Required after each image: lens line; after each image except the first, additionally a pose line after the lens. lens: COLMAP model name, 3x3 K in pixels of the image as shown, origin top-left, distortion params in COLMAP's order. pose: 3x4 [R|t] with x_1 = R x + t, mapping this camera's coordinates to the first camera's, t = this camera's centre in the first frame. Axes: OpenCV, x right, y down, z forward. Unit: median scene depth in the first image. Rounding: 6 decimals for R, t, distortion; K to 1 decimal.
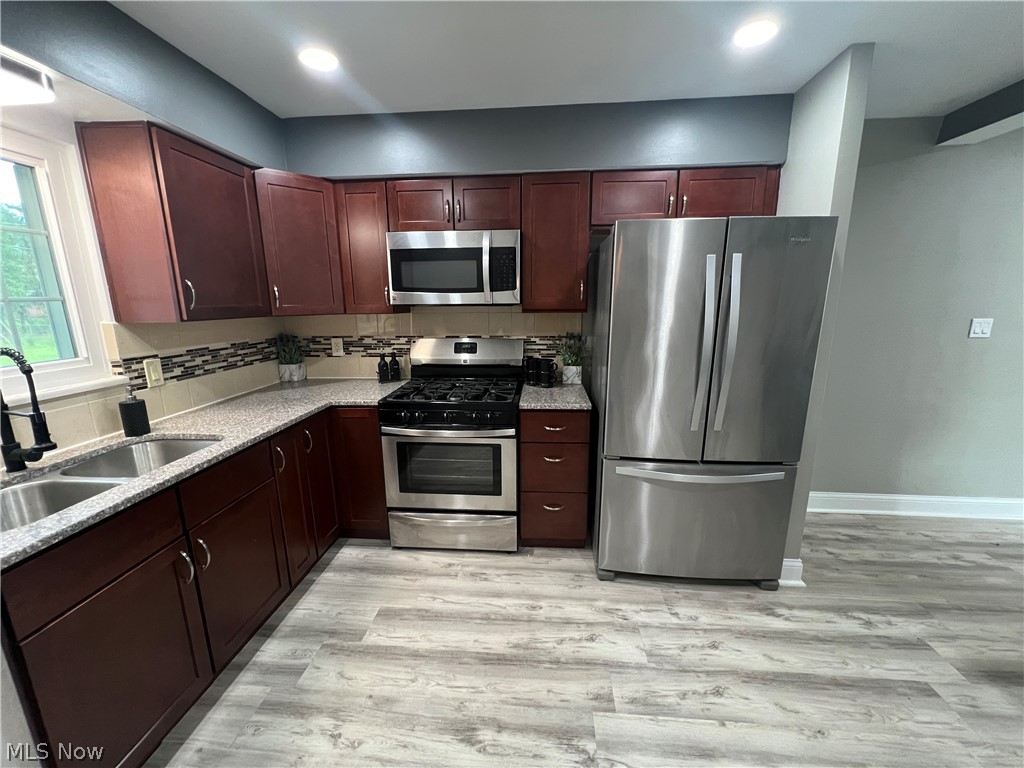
lens RADIAL K [[408.3, 0, 514.2], [0, 408.3, 387.5], [0, 0, 1]] dist [-0.000380, 0.000026]
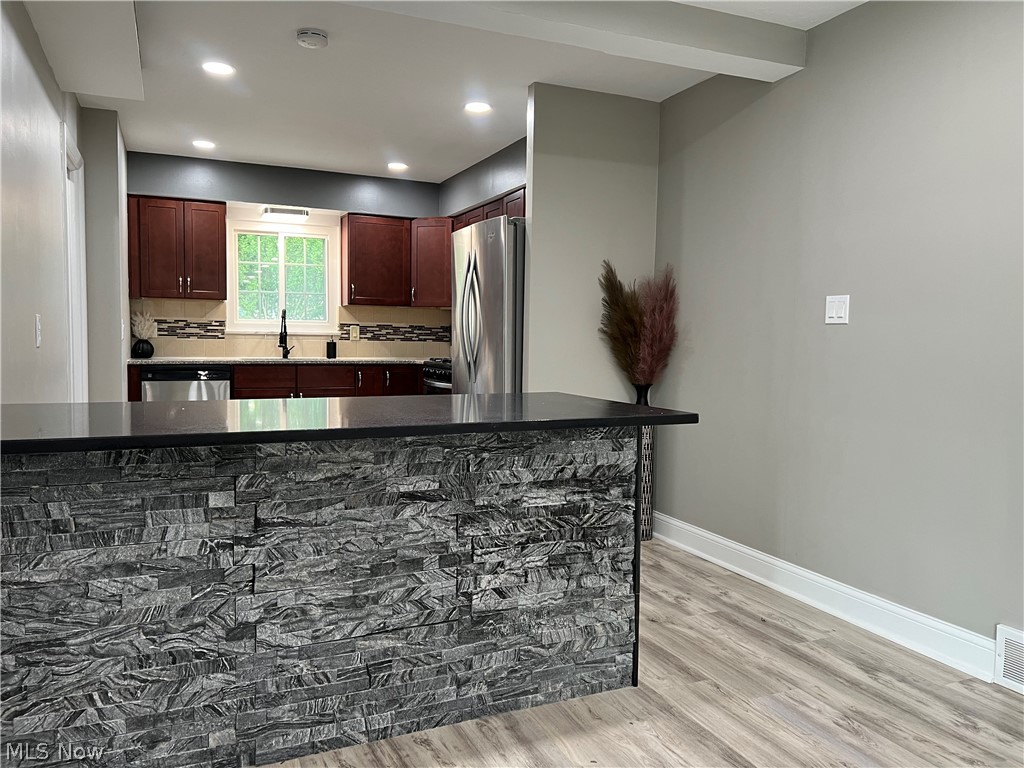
lens RADIAL K [[773.8, 0, 517.2], [0, 773.8, 382.5], [0, 0, 1]] dist [0.095428, -0.118362]
pose [[0.480082, 0.068142, -0.874573, 2.525911], [-0.203417, 0.978451, -0.035427, 0.154461], [0.853313, 0.194910, 0.483598, -0.062080]]
